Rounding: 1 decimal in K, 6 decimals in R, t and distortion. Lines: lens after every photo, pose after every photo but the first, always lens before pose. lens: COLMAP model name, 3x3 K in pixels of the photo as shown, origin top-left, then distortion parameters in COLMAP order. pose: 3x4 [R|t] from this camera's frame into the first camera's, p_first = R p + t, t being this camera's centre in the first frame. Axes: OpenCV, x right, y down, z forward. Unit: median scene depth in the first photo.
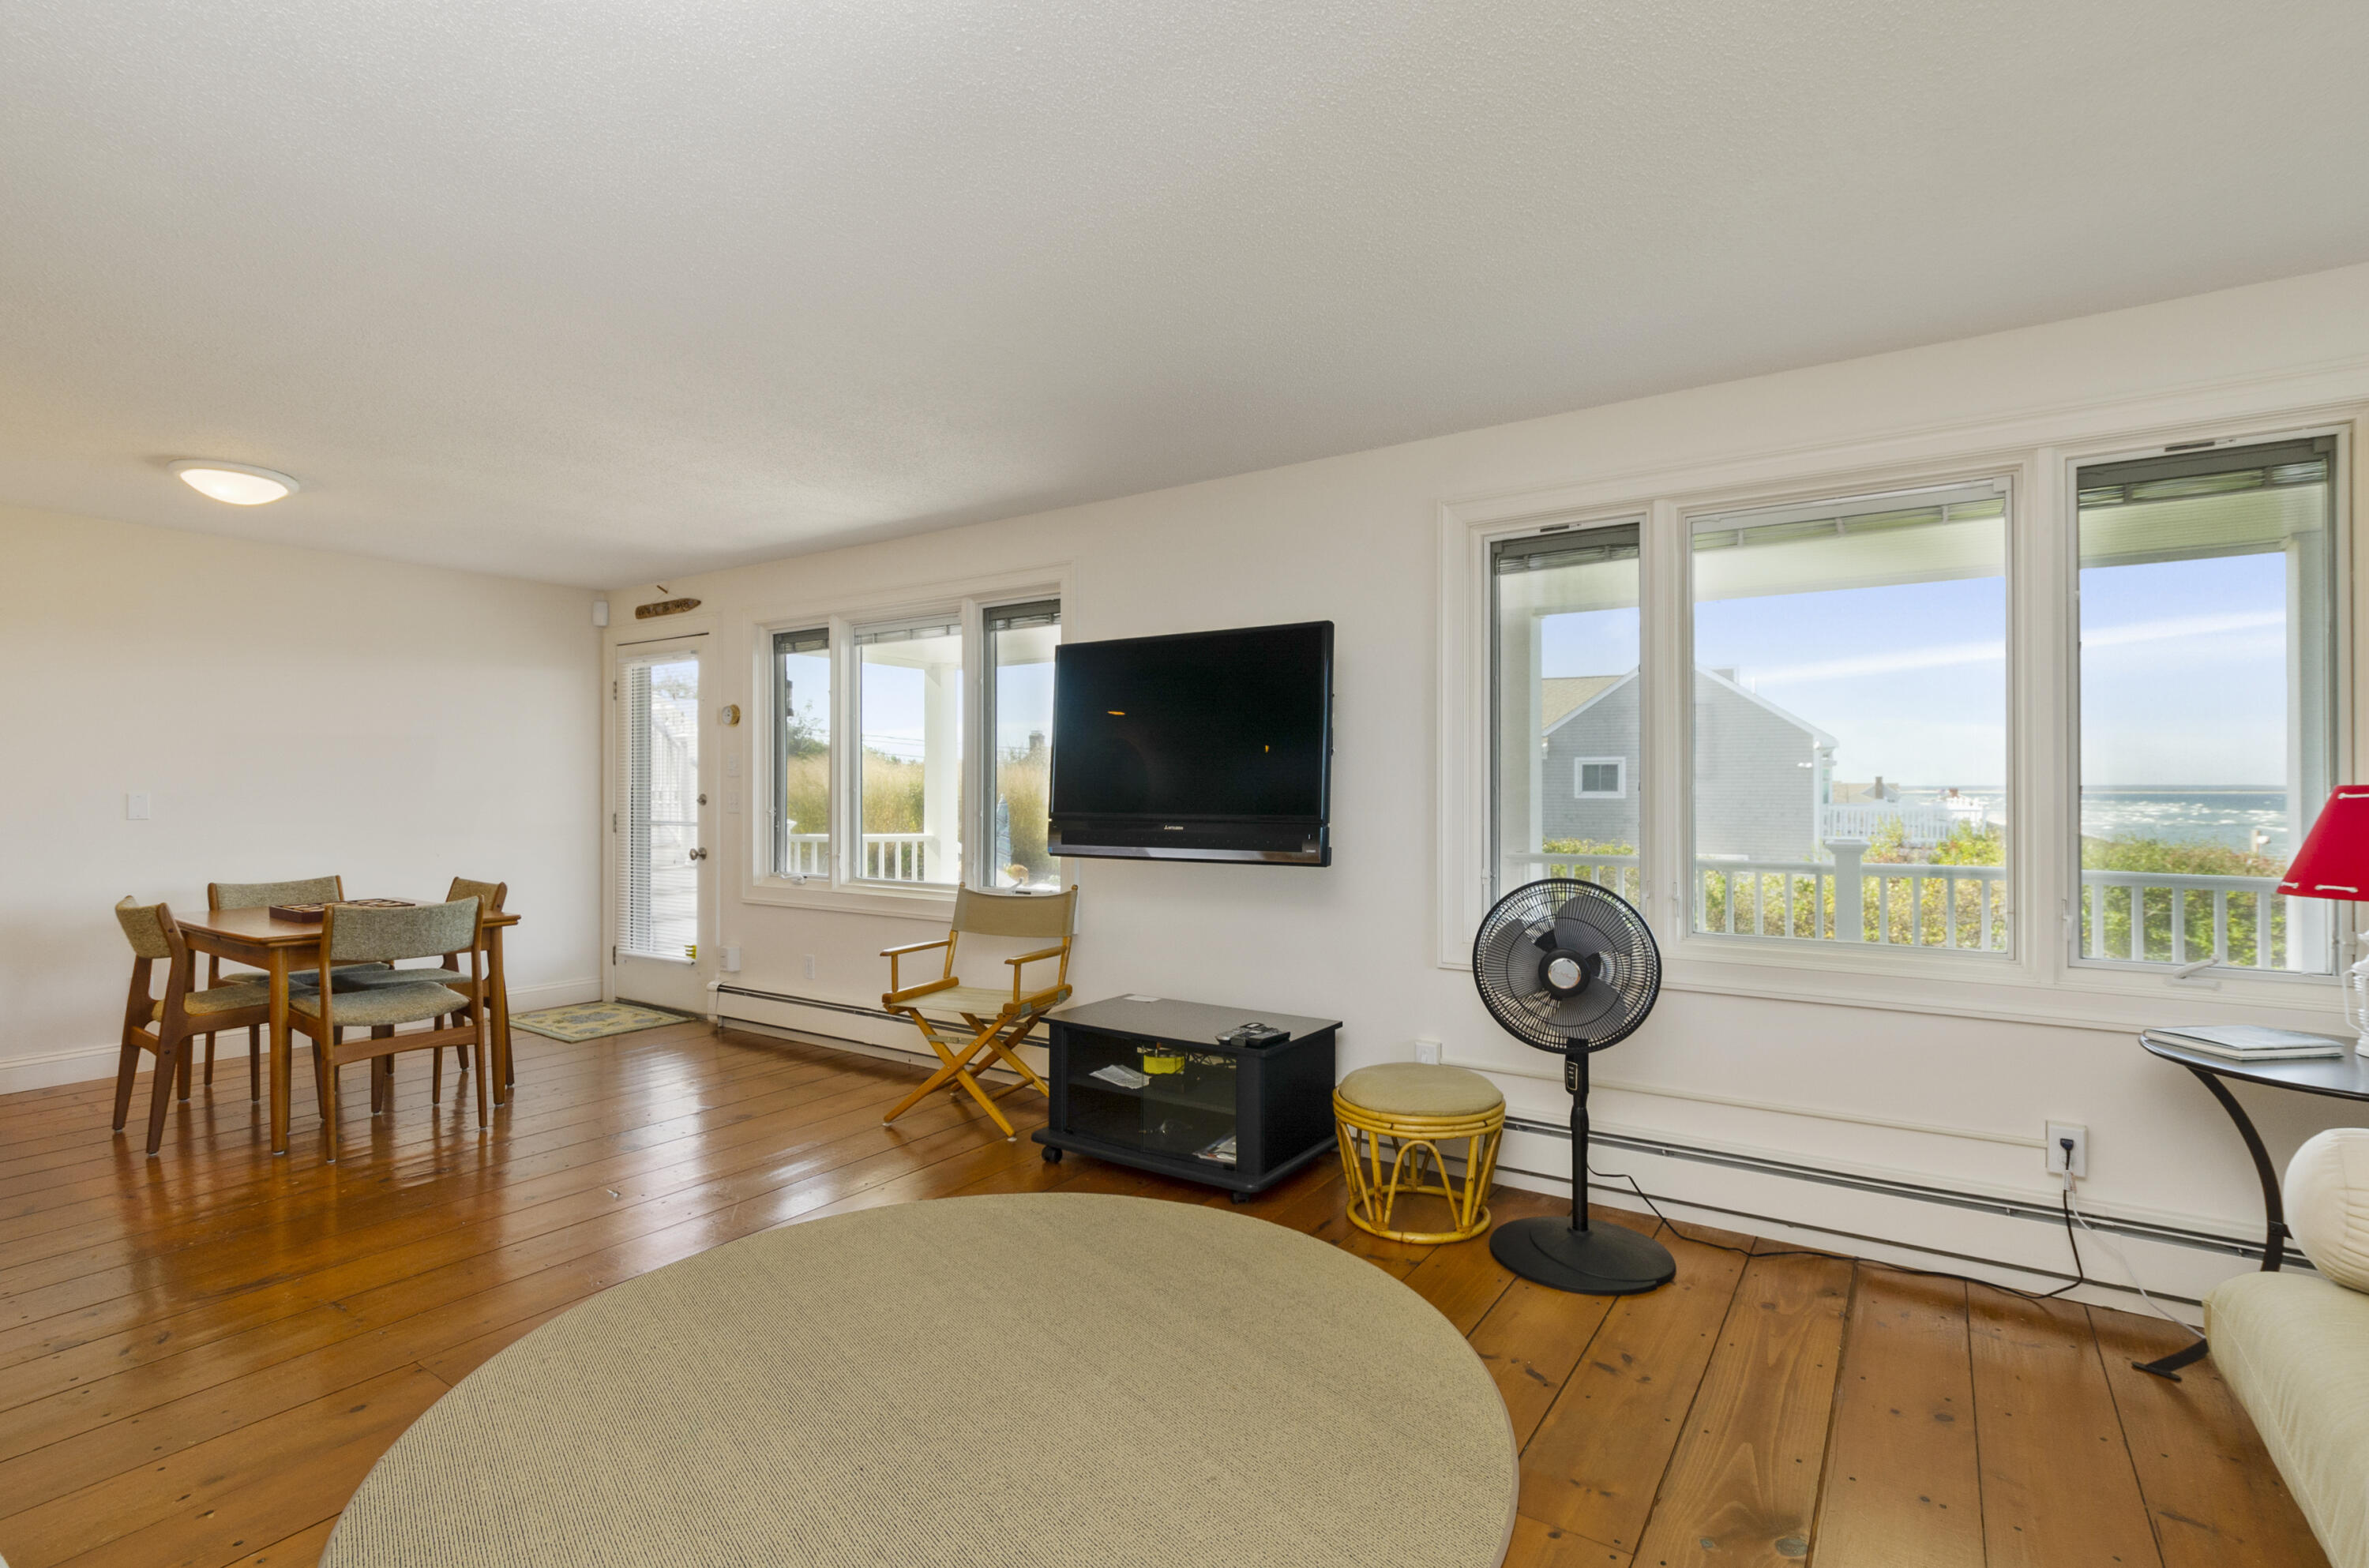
lens RADIAL K [[1091.7, 0, 1184.5], [0, 1091.7, 784.0], [0, 0, 1]] dist [0.000006, -0.000017]
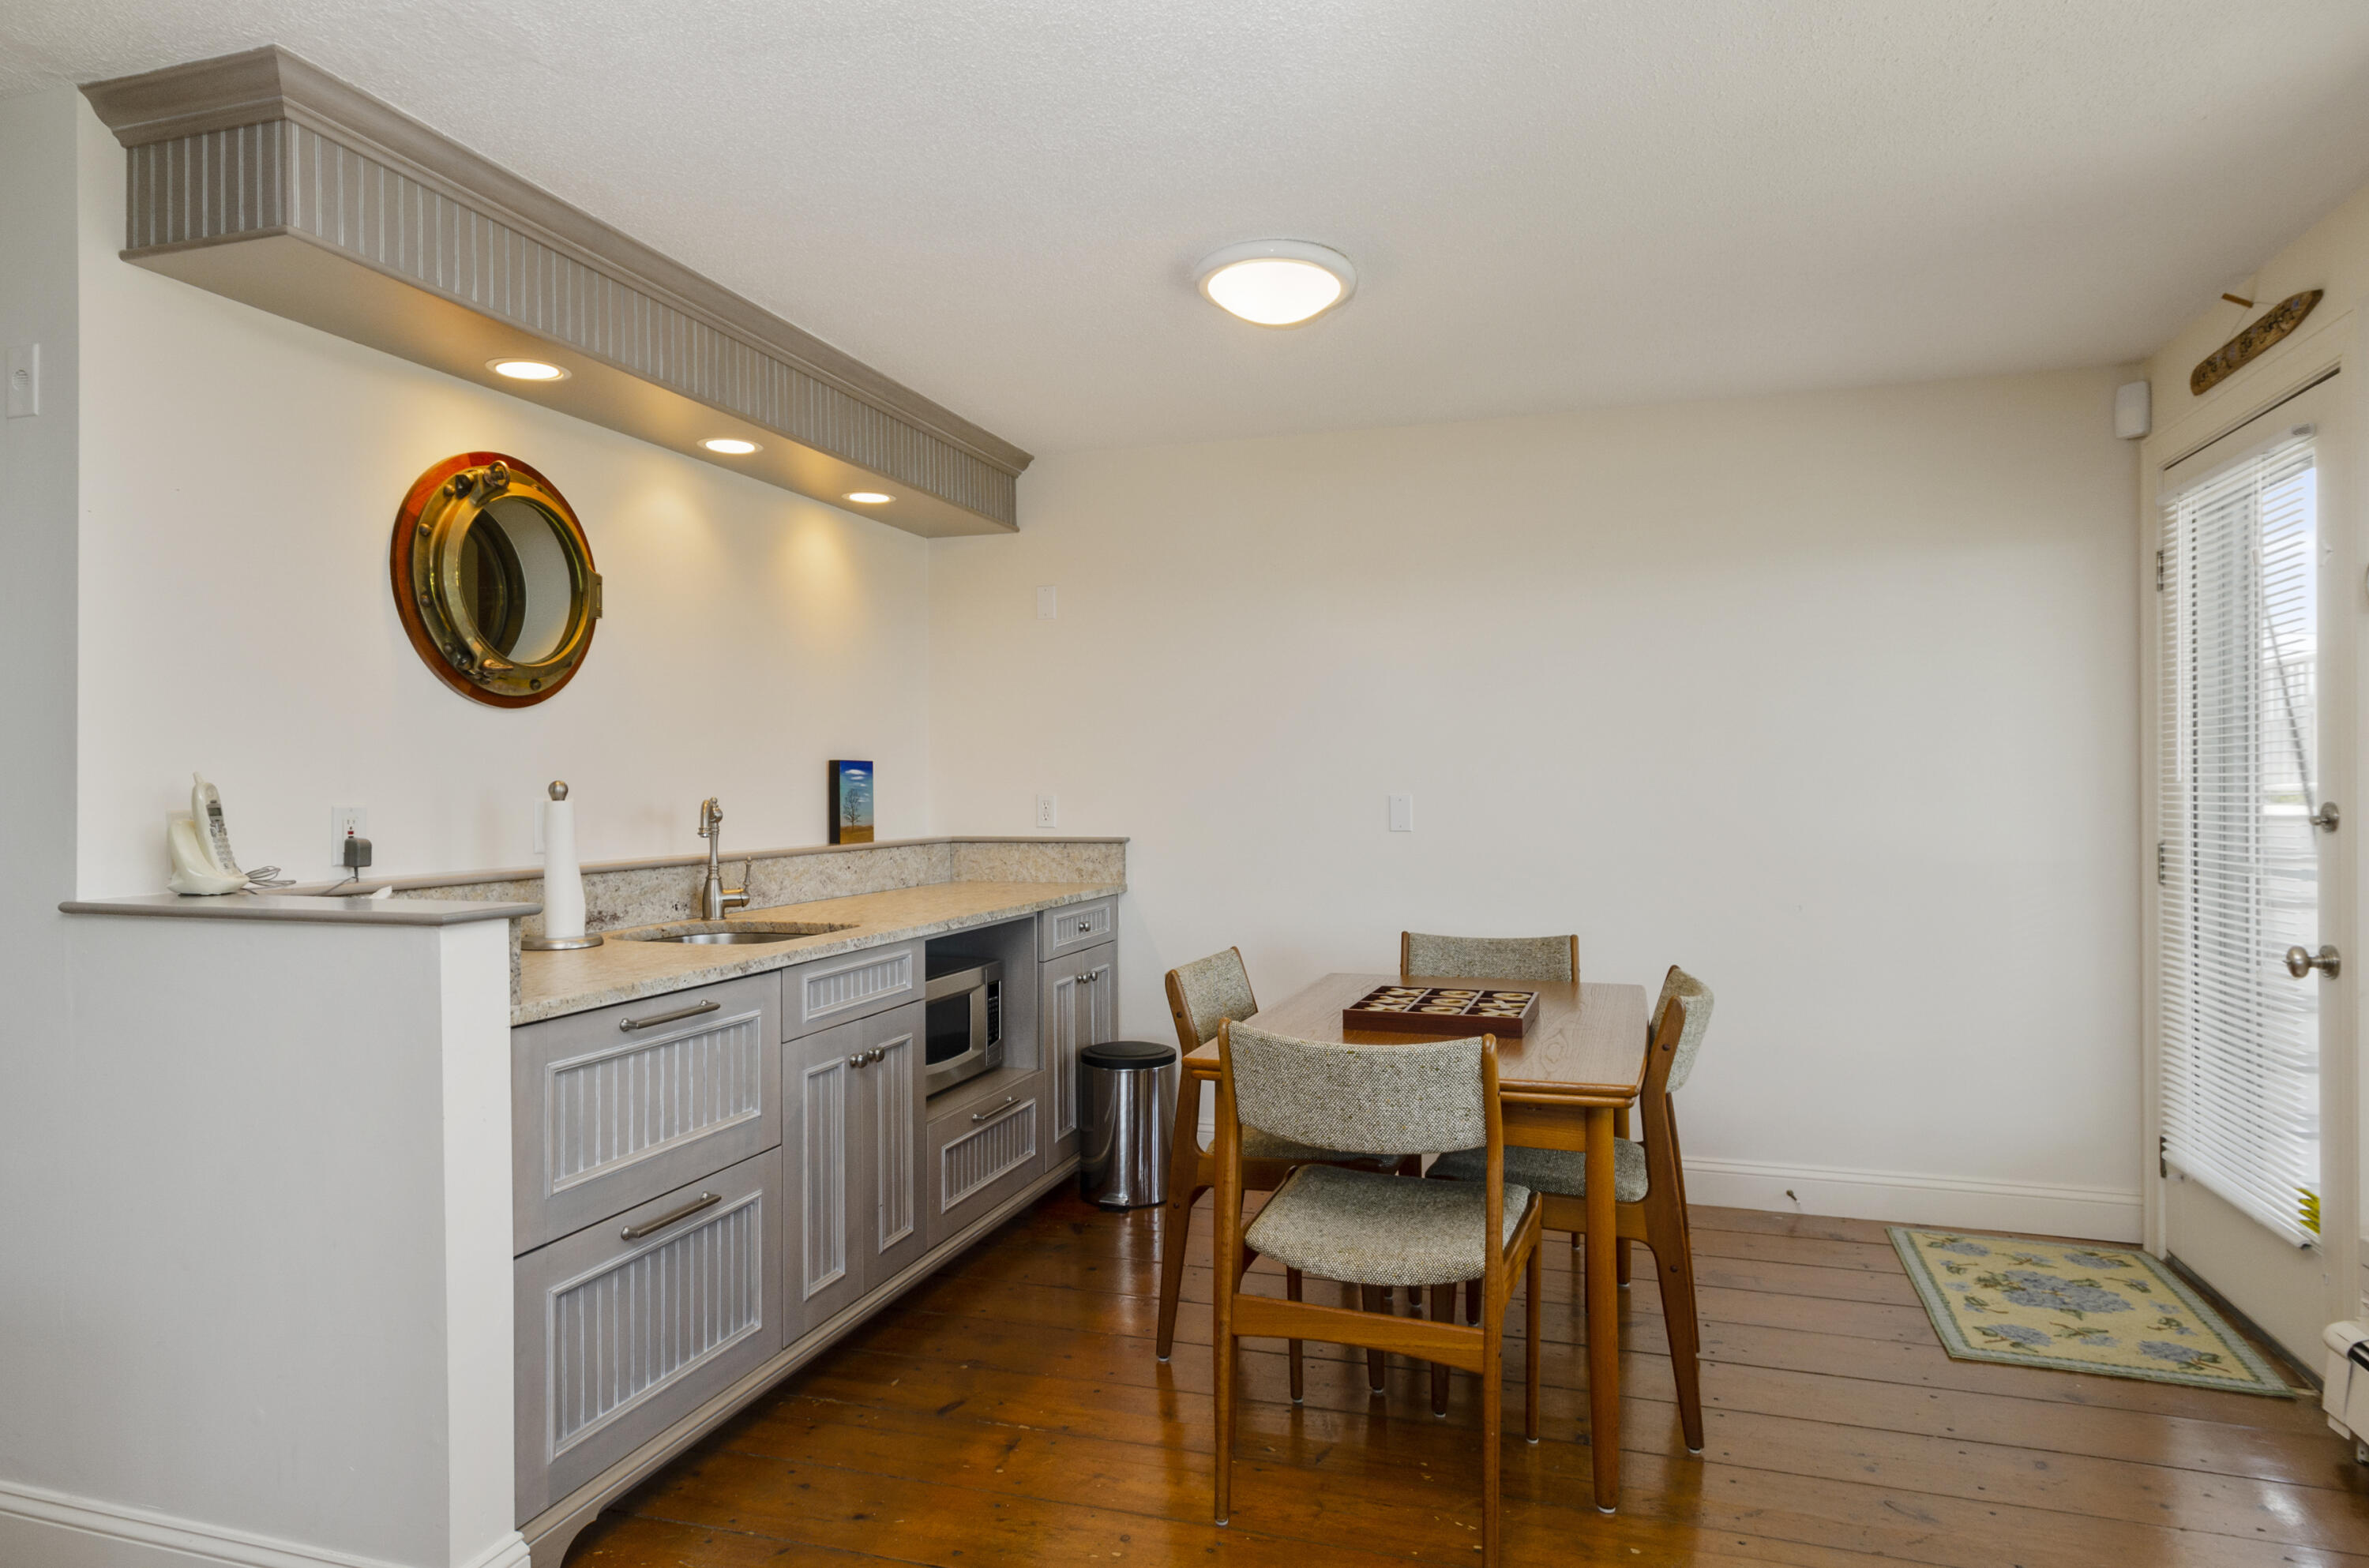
lens RADIAL K [[1357.3, 0, 1184.5], [0, 1357.3, 784.0], [0, 0, 1]] dist [-0.001081, -0.000729]
pose [[0.286670, -0.001396, -0.958028, -0.108007], [0.004885, 0.999988, 0.000004, 0.000446], [0.958017, -0.004681, 0.286674, 0.491412]]
